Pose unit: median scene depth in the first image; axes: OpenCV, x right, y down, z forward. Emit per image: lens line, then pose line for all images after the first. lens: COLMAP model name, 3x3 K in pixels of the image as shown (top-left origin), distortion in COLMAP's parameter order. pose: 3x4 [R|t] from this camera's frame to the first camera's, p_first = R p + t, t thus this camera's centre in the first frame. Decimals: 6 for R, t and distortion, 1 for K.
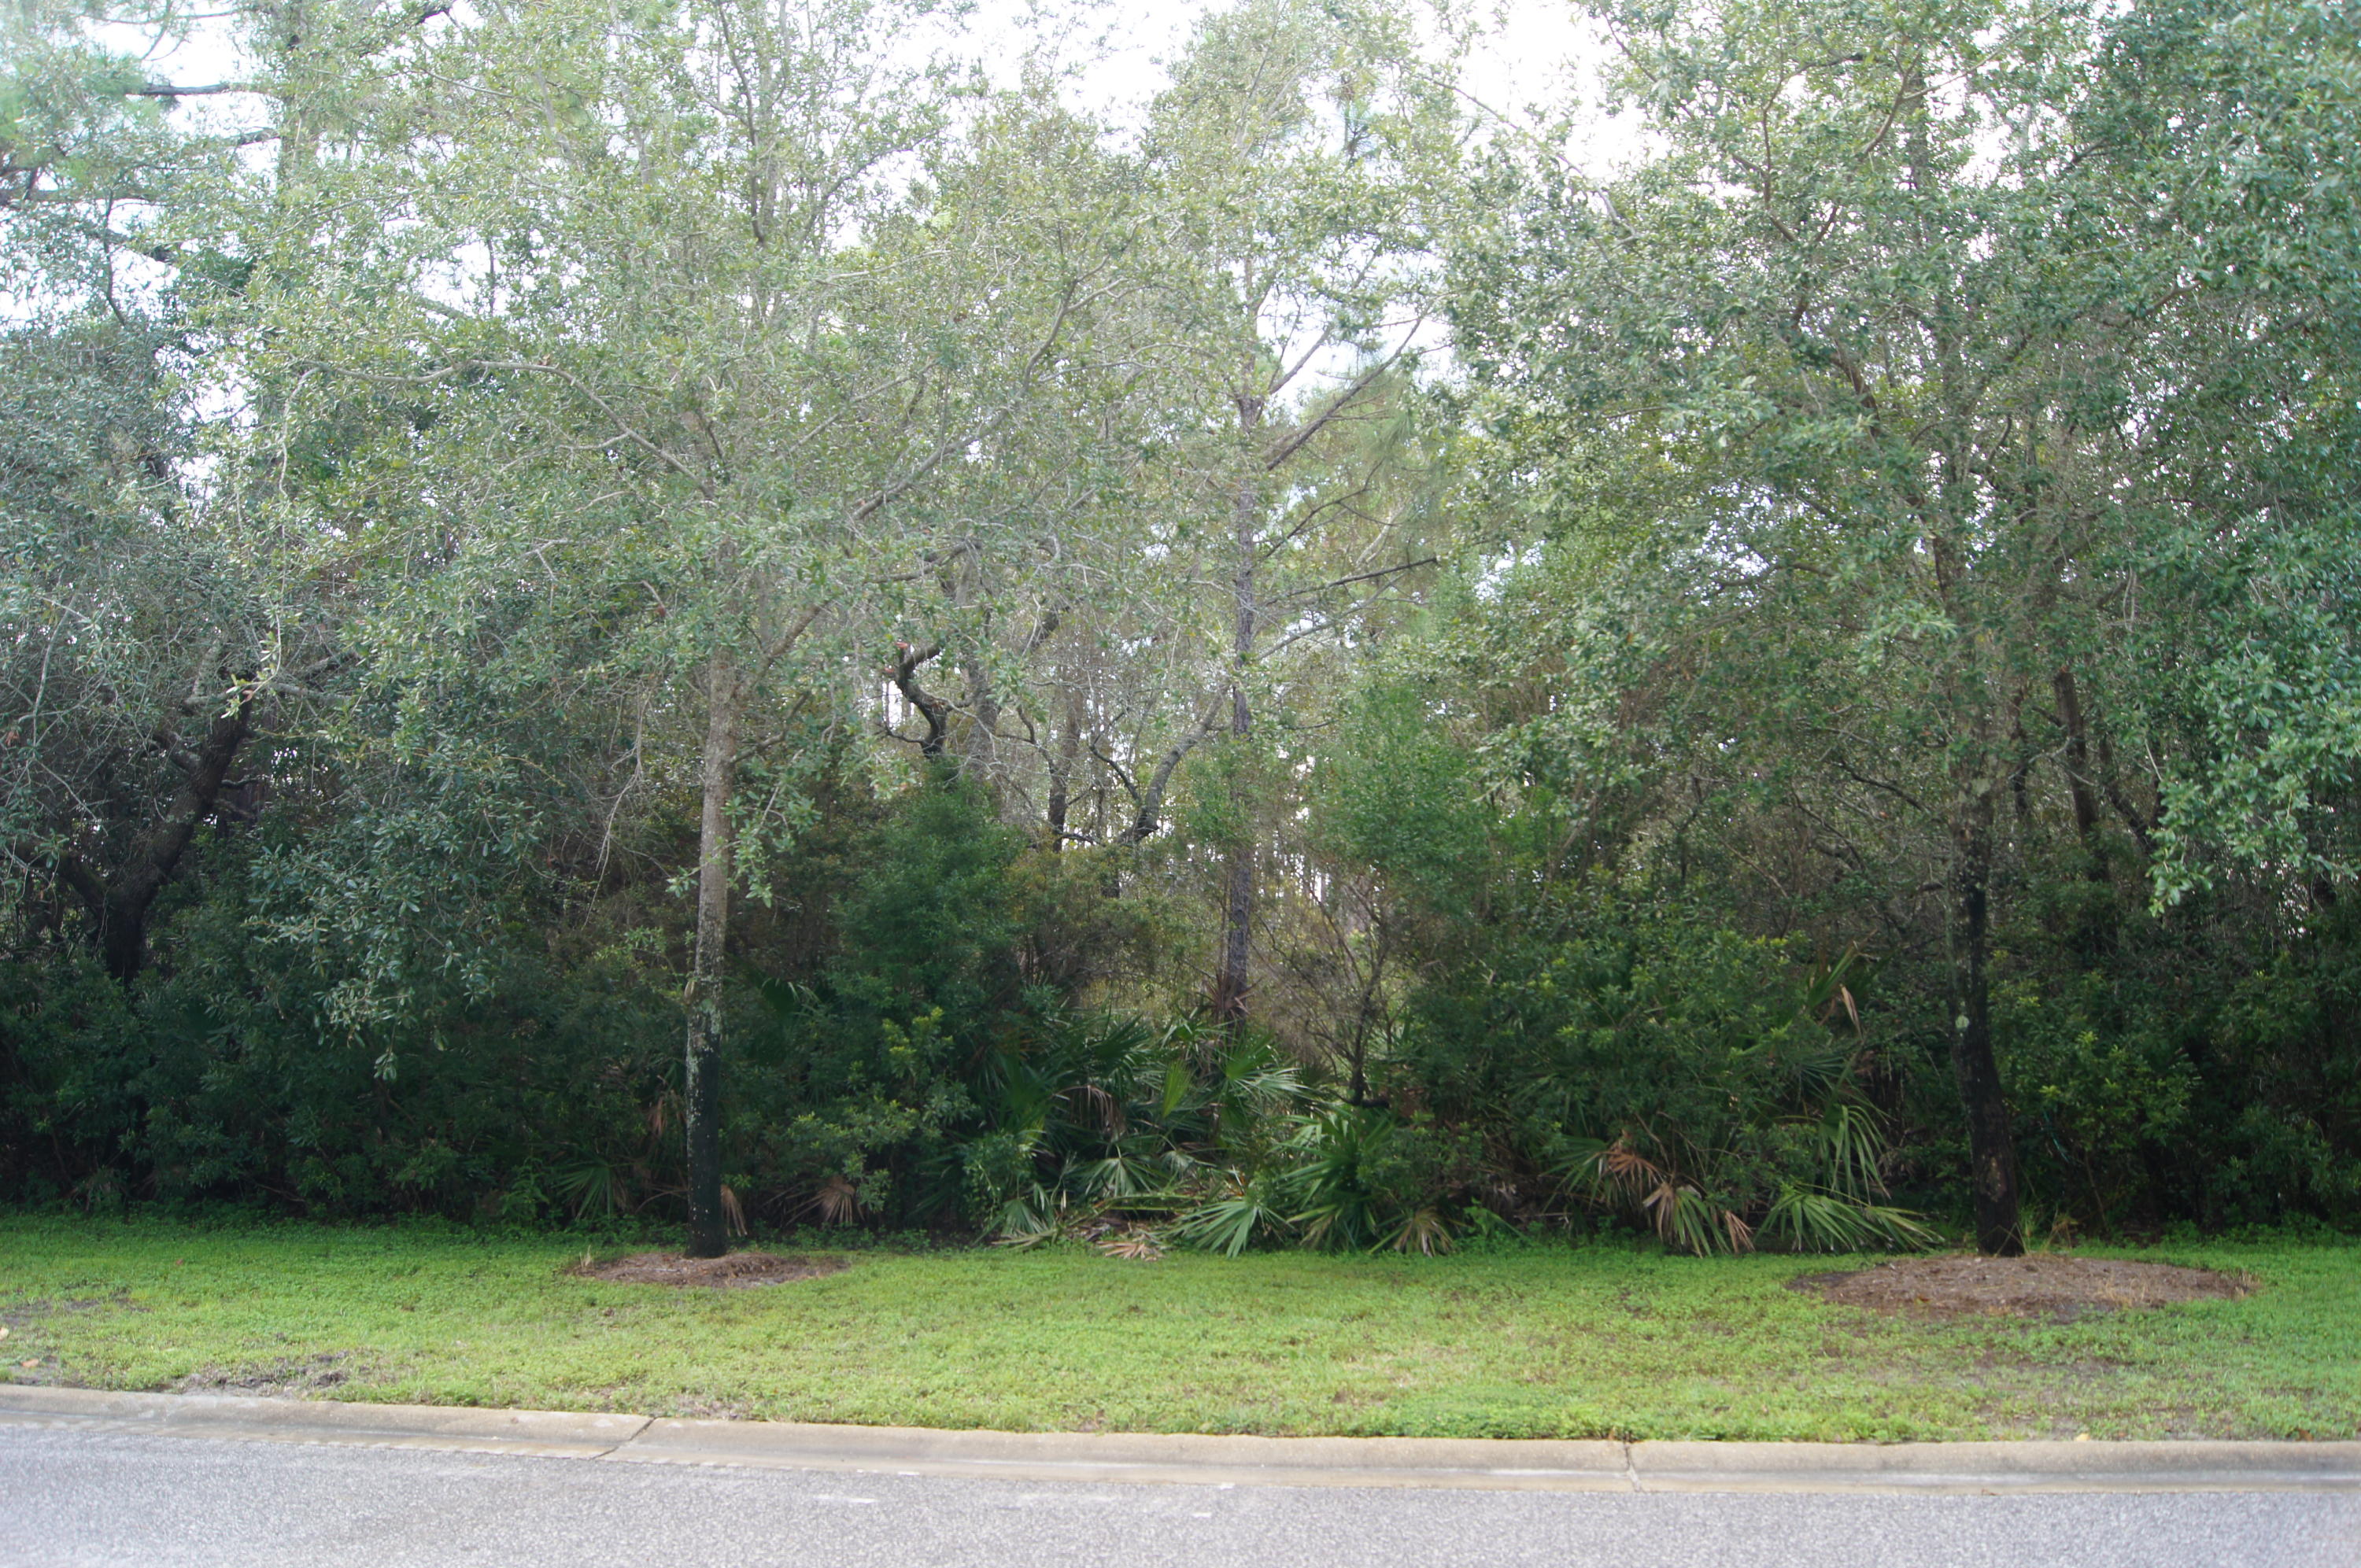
lens RADIAL K [[1836.6, 0, 1180.5], [0, 1836.6, 784.0], [0, 0, 1]] dist [-0.000846, -0.000146]
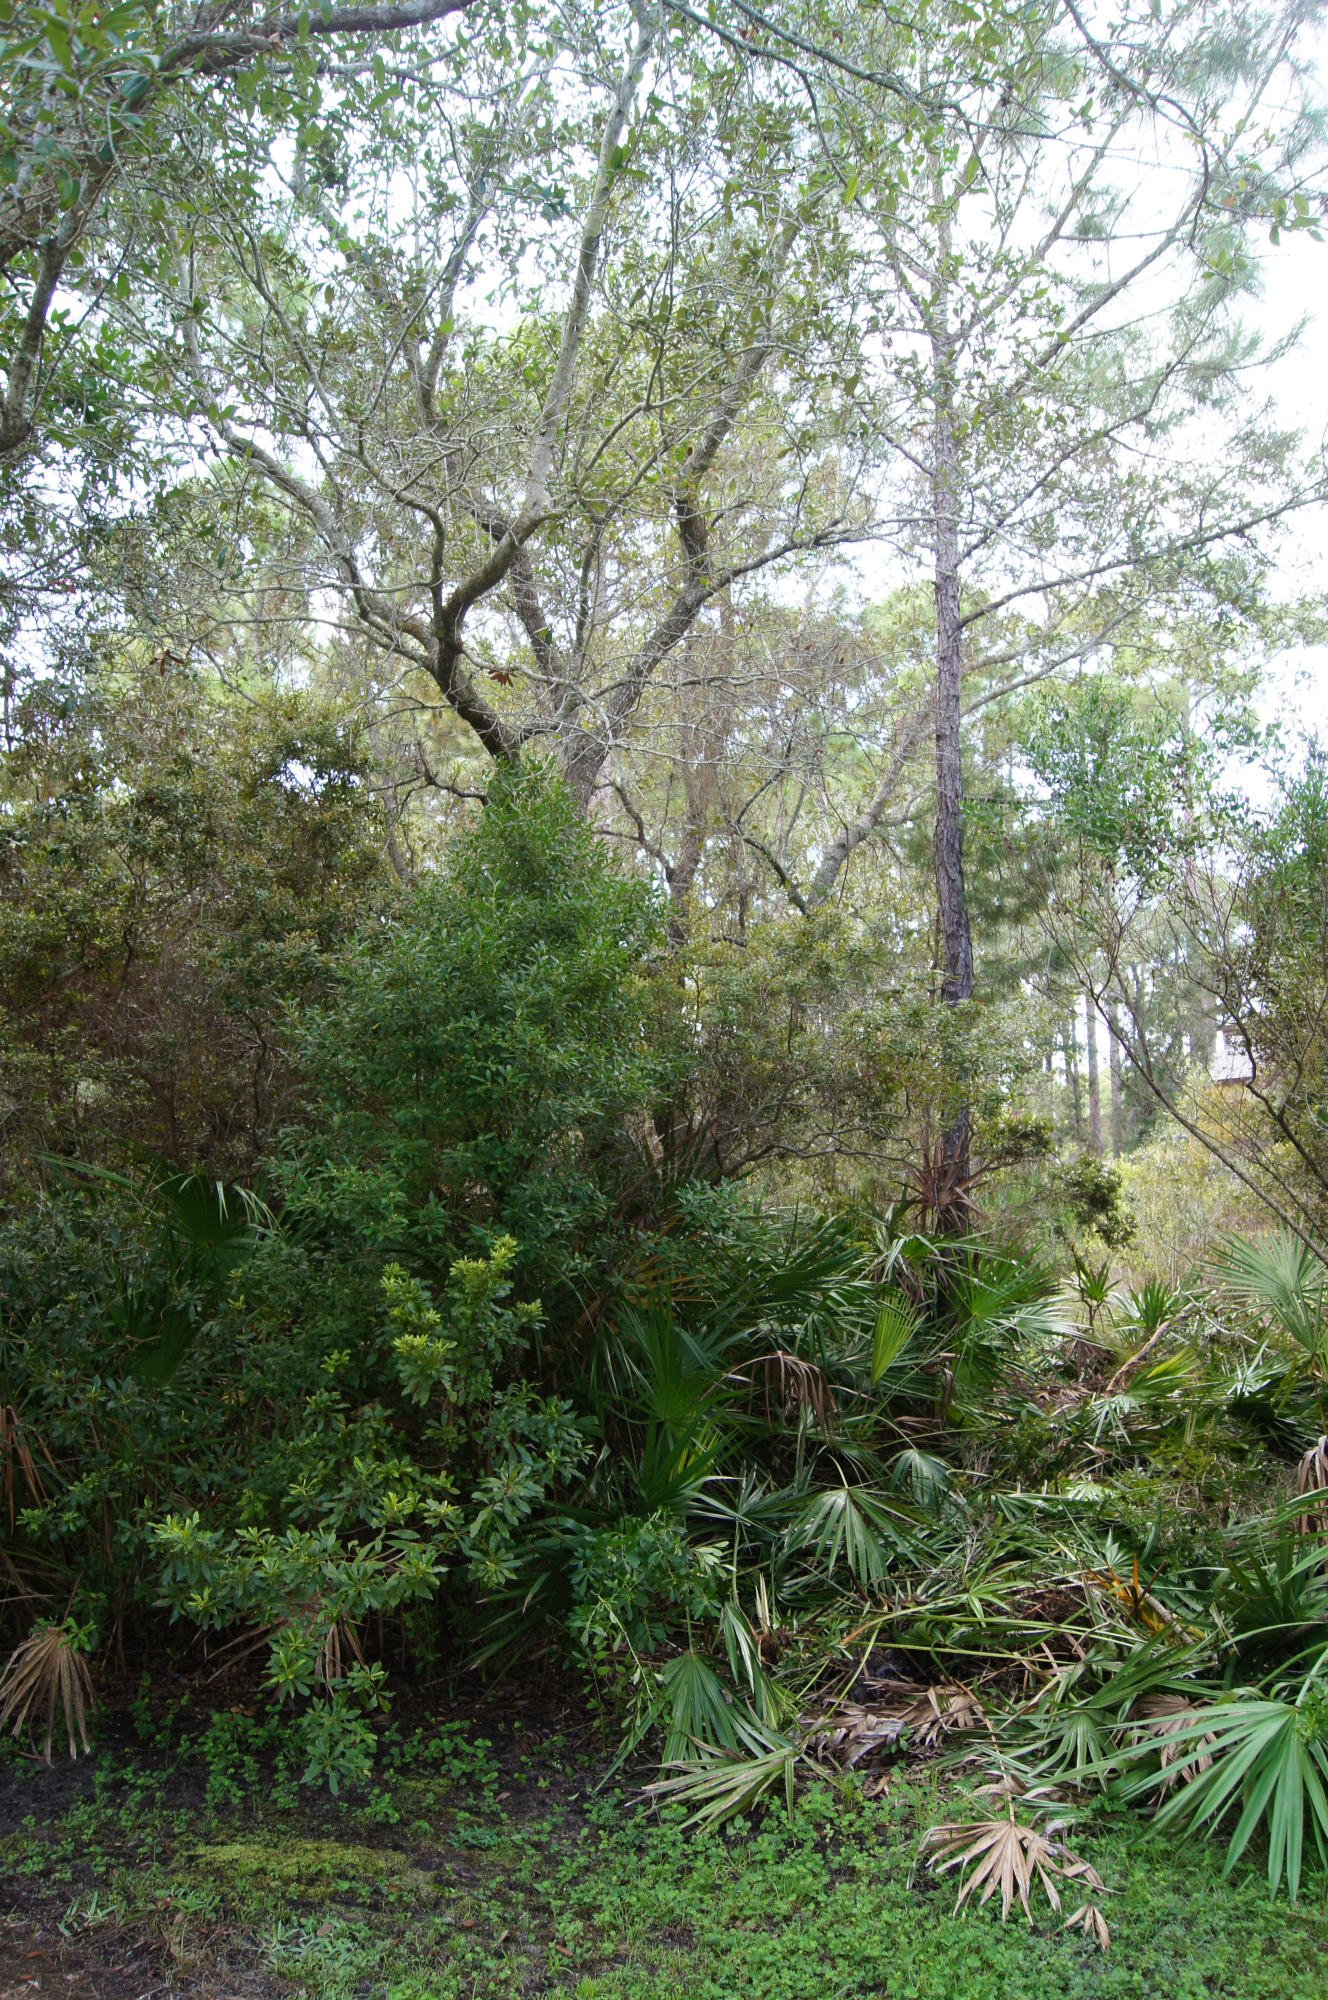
lens RADIAL K [[1556.0, 0, 664.0], [0, 1556.0, 1000.0], [0, 0, 1]] dist [-0.000846, -0.000146]
pose [[0.998978, -0.019947, -0.040567, -0.068653], [0.020063, 0.999796, 0.002435, 0.056730], [0.040510, -0.003247, 0.999174, 0.553035]]
